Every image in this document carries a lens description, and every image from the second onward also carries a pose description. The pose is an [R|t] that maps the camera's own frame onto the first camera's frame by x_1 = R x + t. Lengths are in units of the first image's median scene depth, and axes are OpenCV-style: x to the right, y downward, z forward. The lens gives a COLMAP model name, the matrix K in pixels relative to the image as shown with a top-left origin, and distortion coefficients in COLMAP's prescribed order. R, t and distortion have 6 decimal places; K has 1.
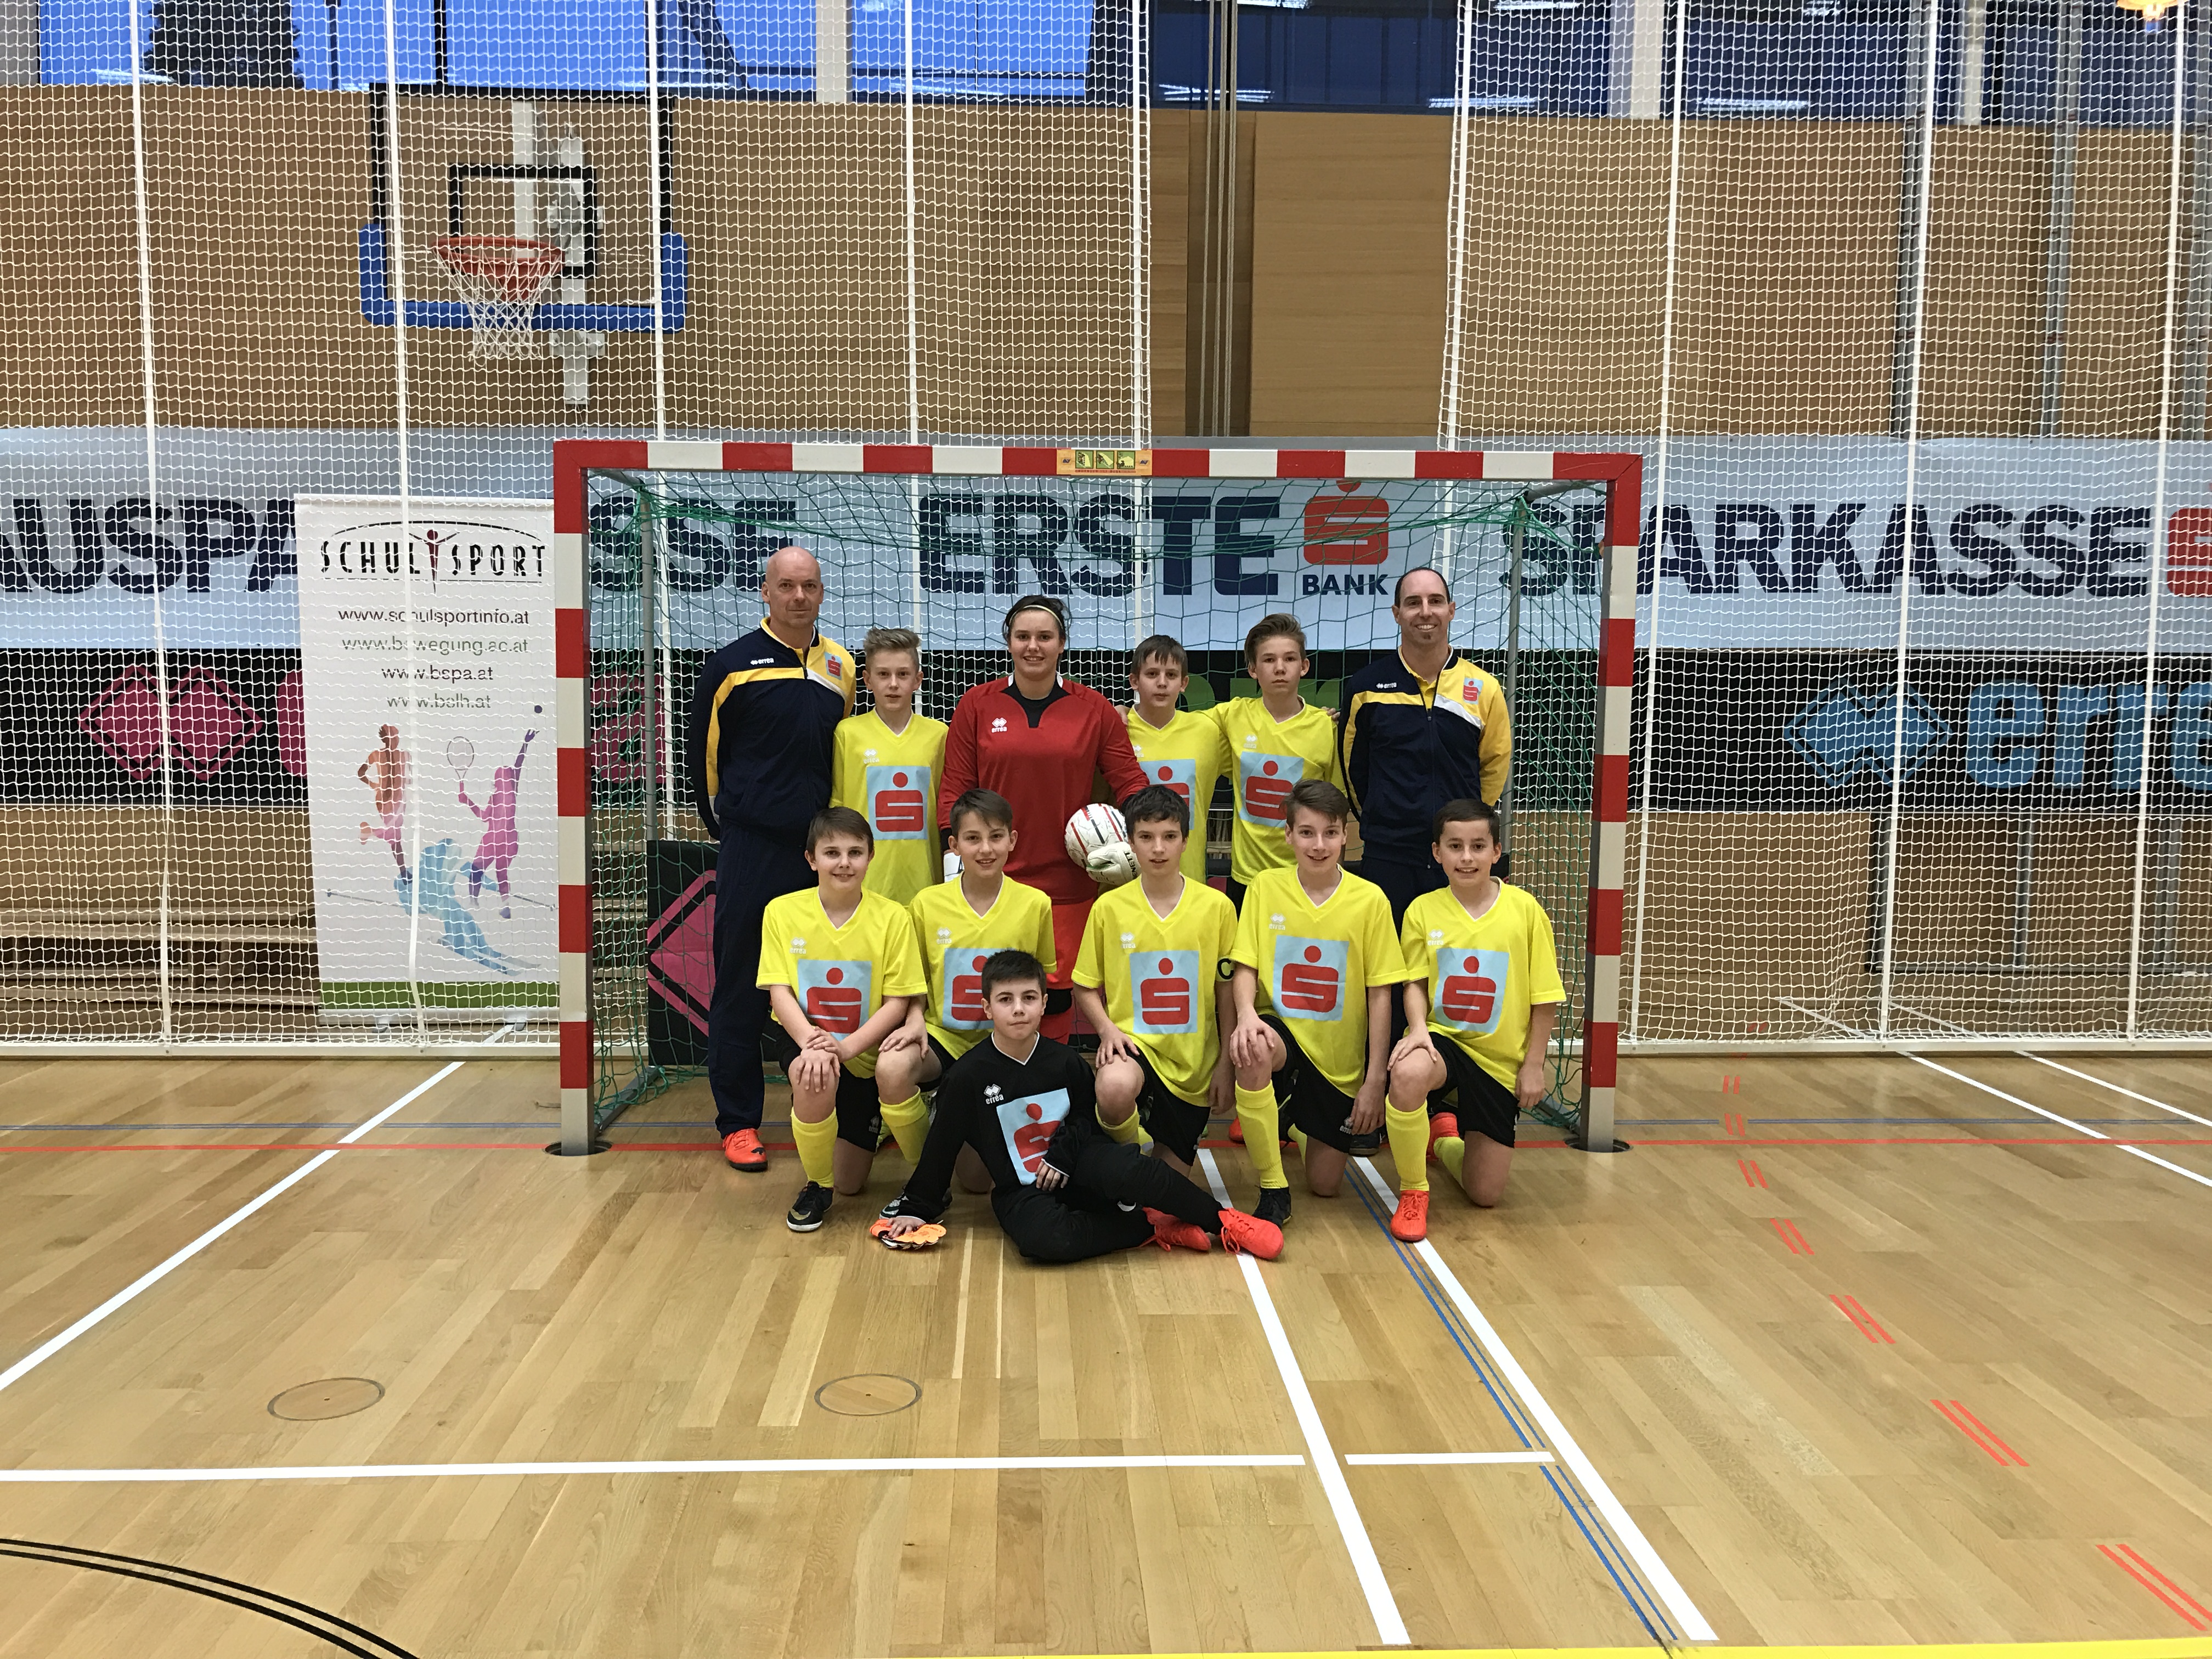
lens RADIAL K [[1783.8, 0, 1089.6], [0, 1783.8, 825.5], [0, 0, 1]] dist [0.004077, 0.012784]
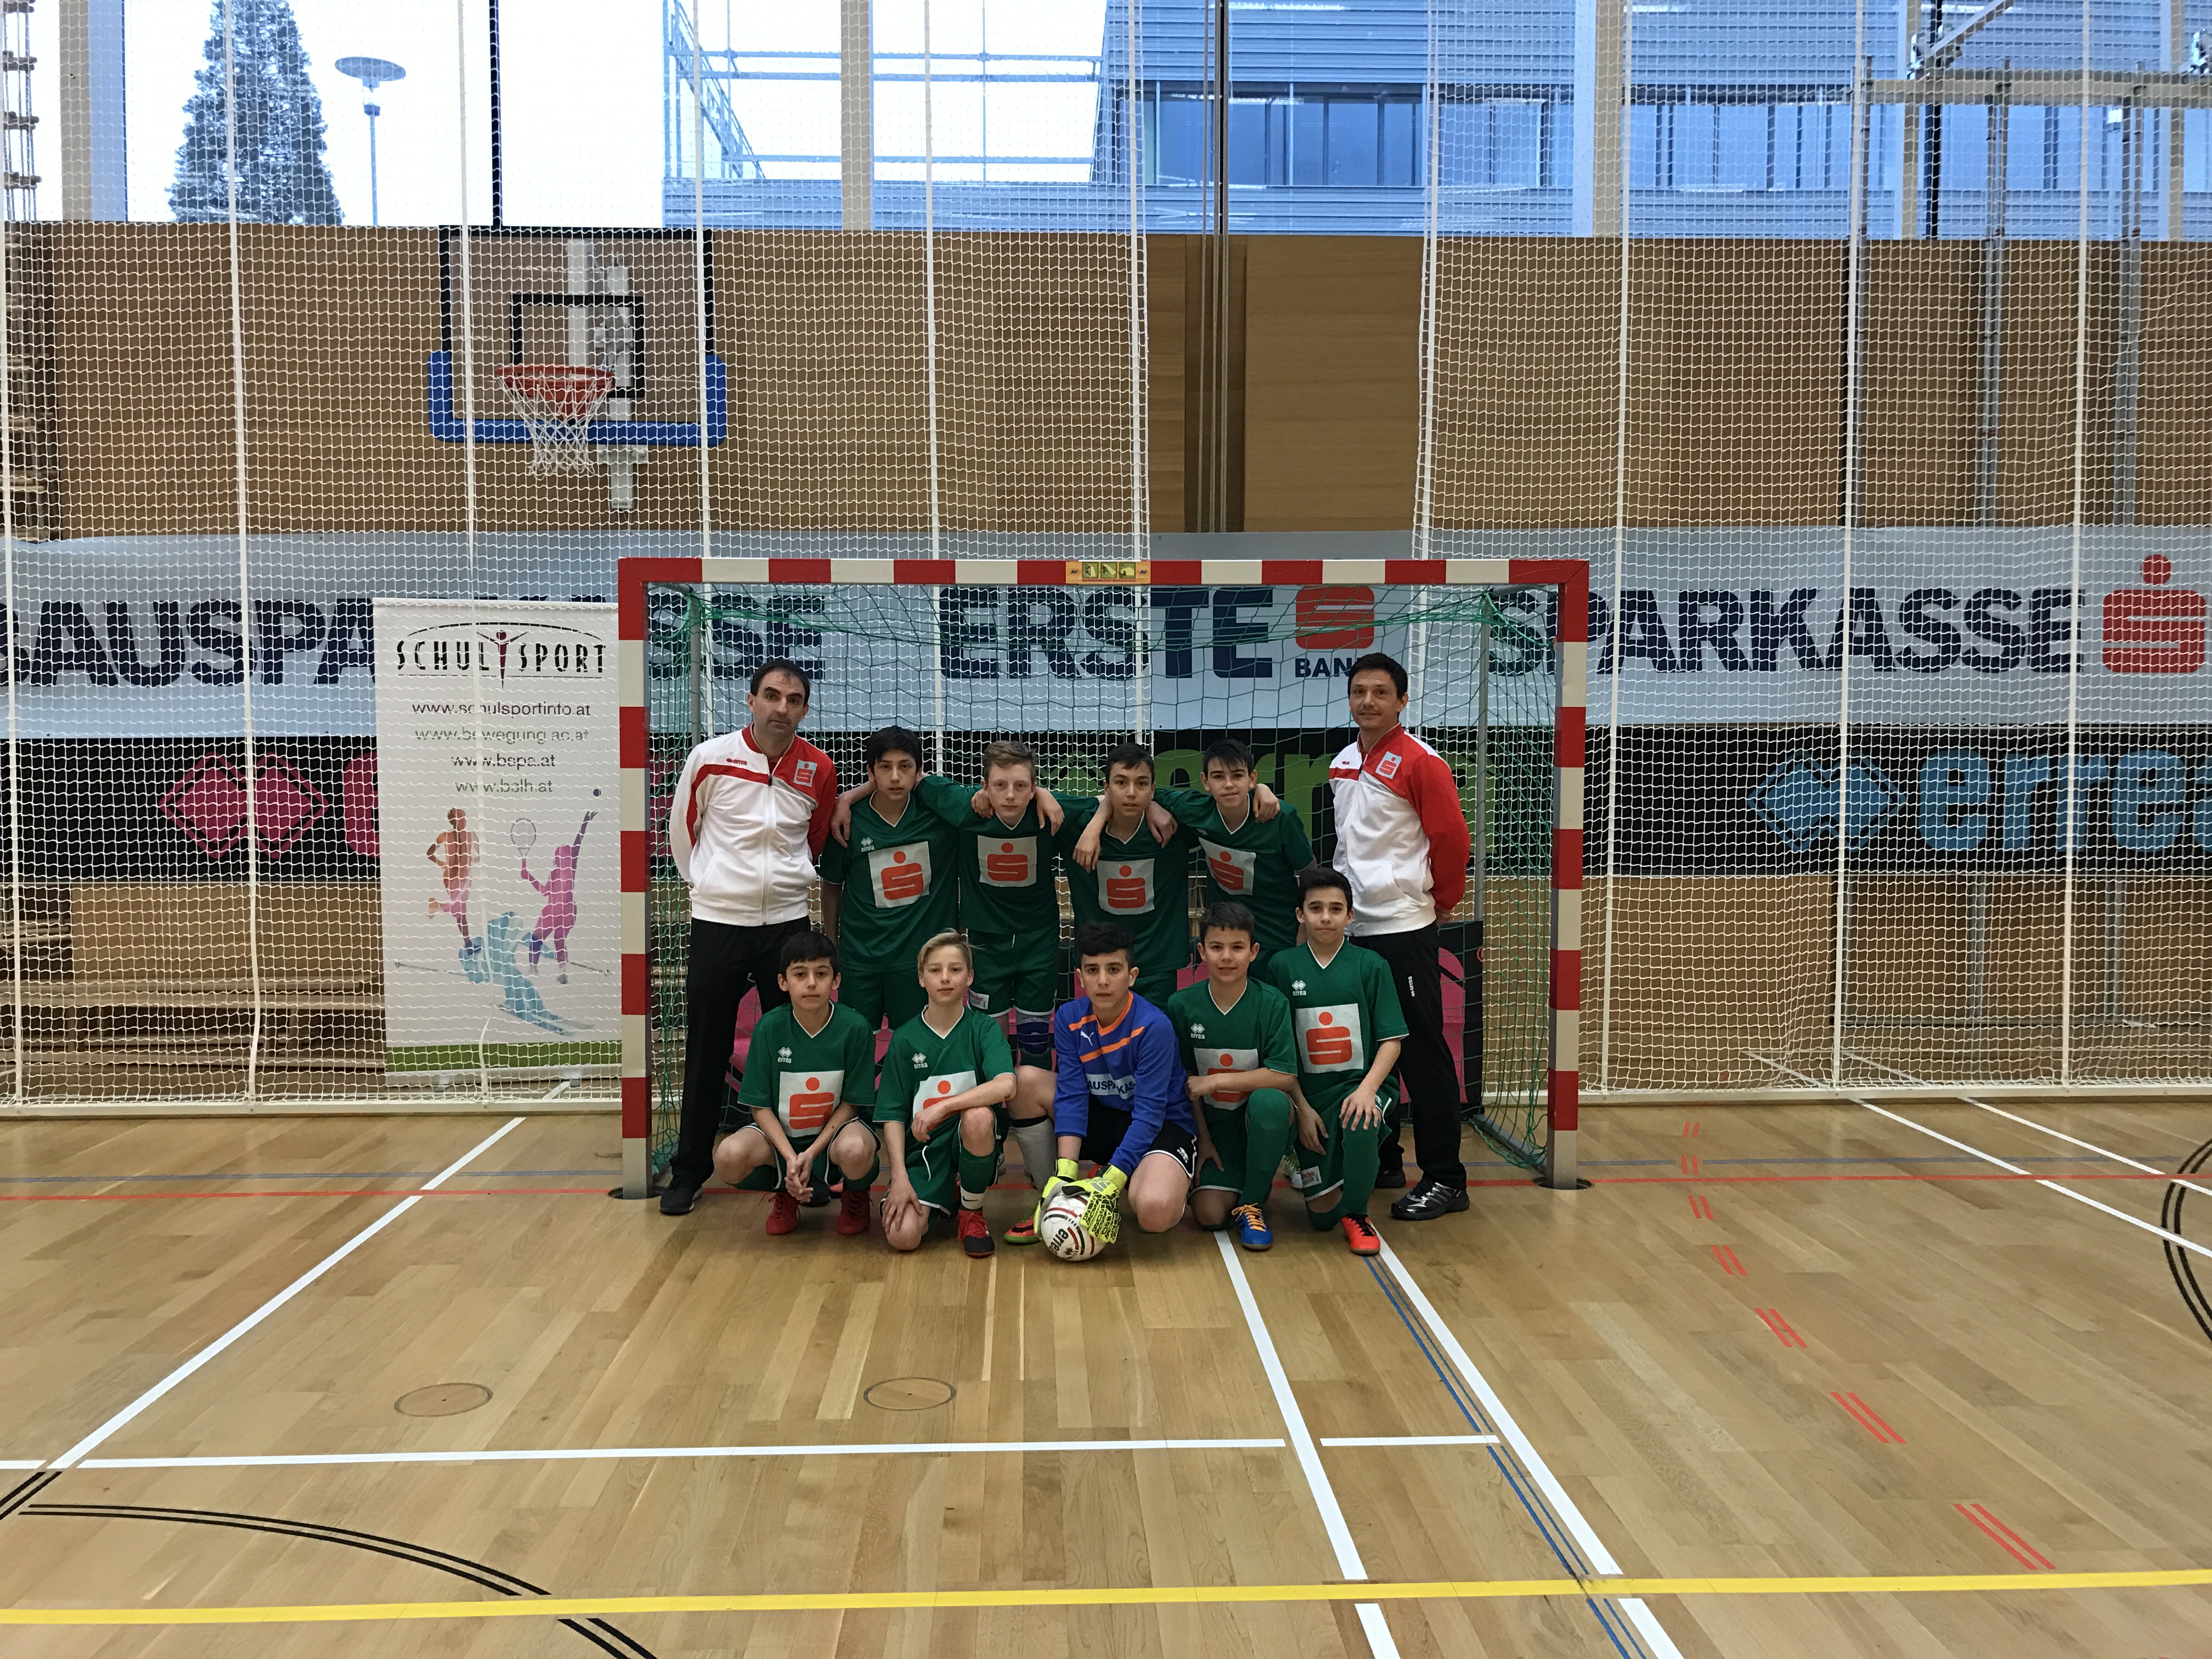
lens RADIAL K [[1783.8, 0, 1089.1], [0, 1783.8, 830.5], [0, 0, 1]] dist [0.004077, 0.012784]
pose [[0.999944, -0.008535, -0.006221, 0.001548], [0.008327, 0.999427, -0.032796, -0.004424], [0.006497, 0.032742, 0.999443, -0.103815]]
